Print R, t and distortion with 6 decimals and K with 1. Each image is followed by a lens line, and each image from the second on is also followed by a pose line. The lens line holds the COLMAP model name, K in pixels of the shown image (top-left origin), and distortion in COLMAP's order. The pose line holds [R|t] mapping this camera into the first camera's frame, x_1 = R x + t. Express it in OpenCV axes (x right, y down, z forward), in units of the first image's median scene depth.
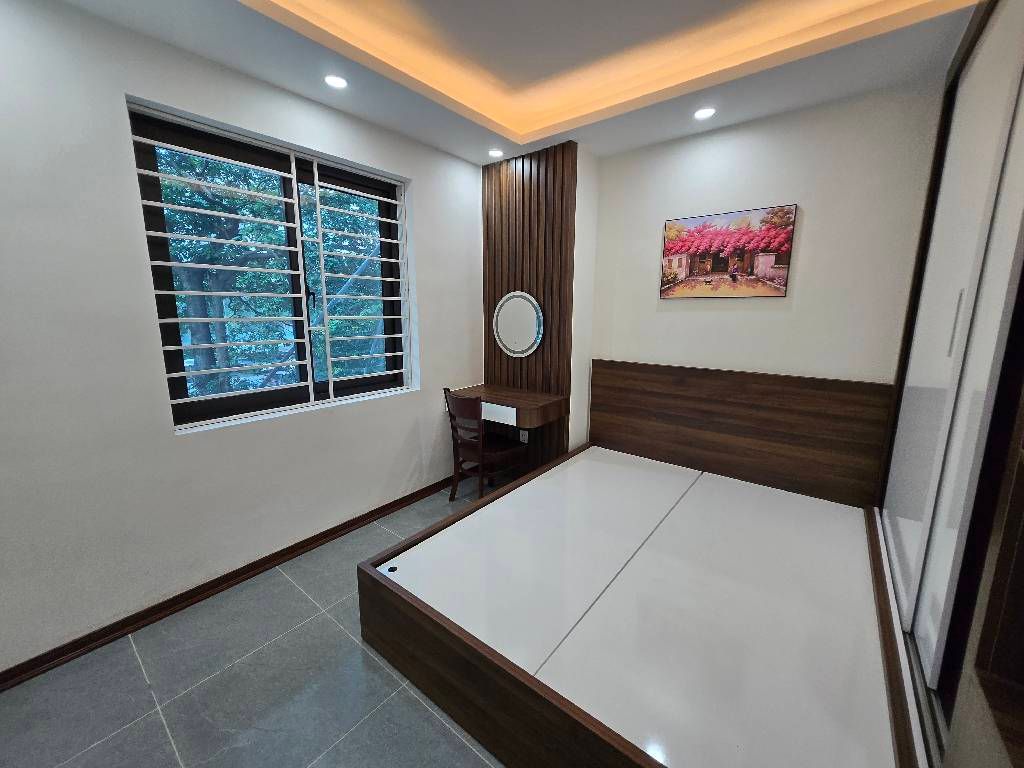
lens RADIAL K [[403.2, 0, 509.4], [0, 403.2, 381.8], [0, 0, 1]] dist [-0.000509, 0.000380]
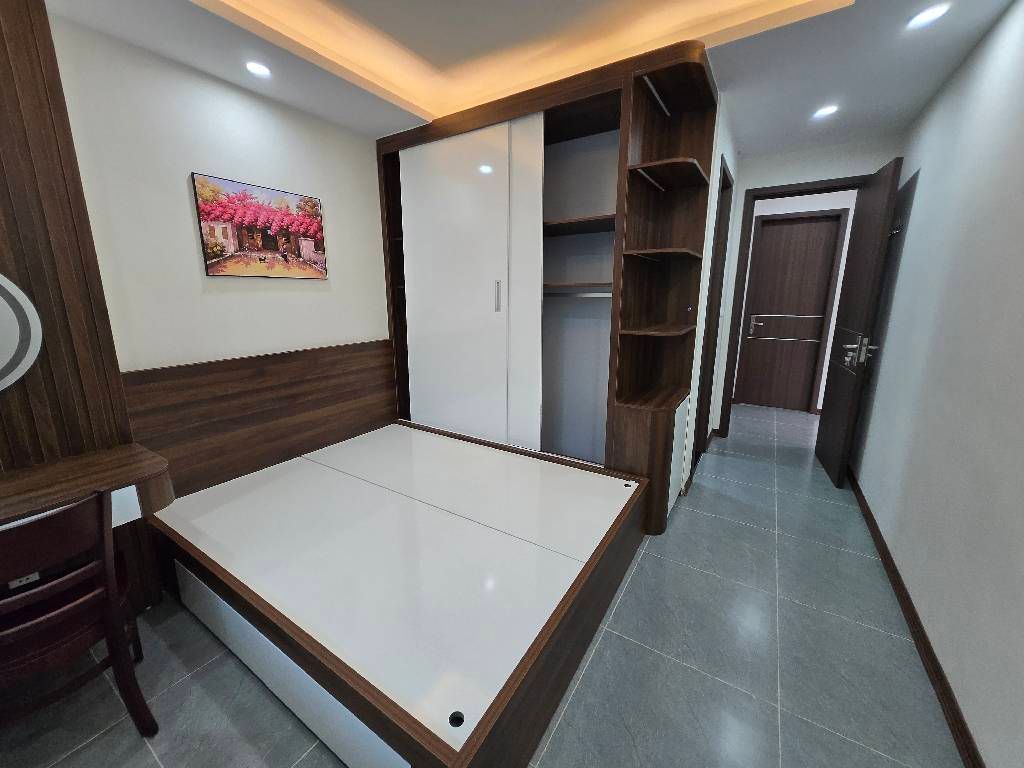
lens RADIAL K [[403.2, 0, 503.4], [0, 403.2, 376.9], [0, 0, 1]] dist [-0.000509, 0.000380]
pose [[-0.103862, -0.203272, 0.973598, -0.515311], [0.180847, 0.958714, 0.219457, -0.094132], [-0.978012, 0.198865, -0.062813, 0.575394]]
